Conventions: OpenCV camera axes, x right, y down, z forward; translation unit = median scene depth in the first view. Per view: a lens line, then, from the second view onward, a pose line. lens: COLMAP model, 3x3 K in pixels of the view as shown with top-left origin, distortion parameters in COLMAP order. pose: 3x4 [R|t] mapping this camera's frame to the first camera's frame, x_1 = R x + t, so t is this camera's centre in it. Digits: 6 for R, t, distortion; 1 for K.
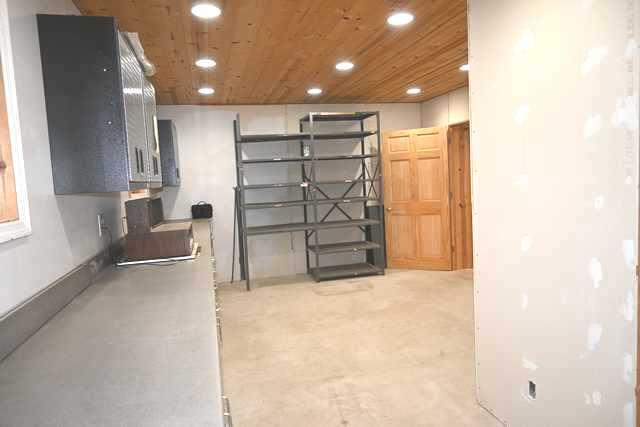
lens RADIAL K [[433.6, 0, 320.0], [0, 433.6, 213.5], [0, 0, 1]] dist [-0.003669, 0.001784]
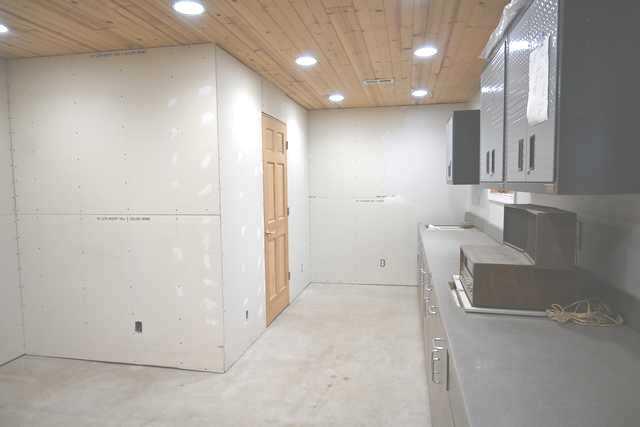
lens RADIAL K [[433.6, 0, 320.0], [0, 433.6, 213.5], [0, 0, 1]] dist [-0.003669, 0.001784]
pose [[-0.898816, 0.047807, 0.435712, -0.427424], [0.106366, 0.988112, 0.111002, -0.126112], [-0.425226, 0.146115, -0.893215, 1.817877]]
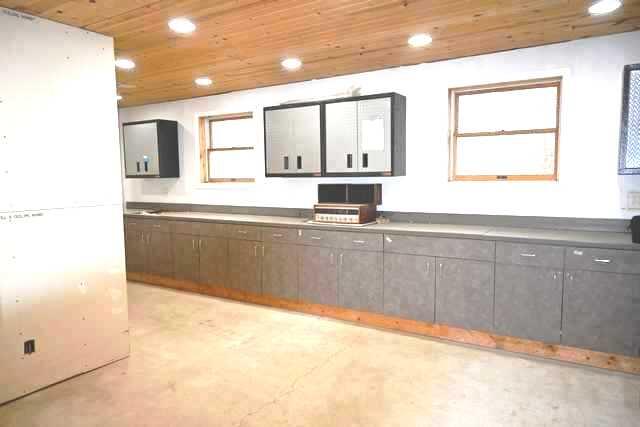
lens RADIAL K [[433.6, 0, 320.0], [0, 433.6, 213.5], [0, 0, 1]] dist [-0.003669, 0.001784]
pose [[-0.712826, 0.129184, -0.689340, 0.753026], [-0.008626, 0.981200, 0.192799, -0.233562], [0.701287, 0.143378, -0.698311, 2.122845]]
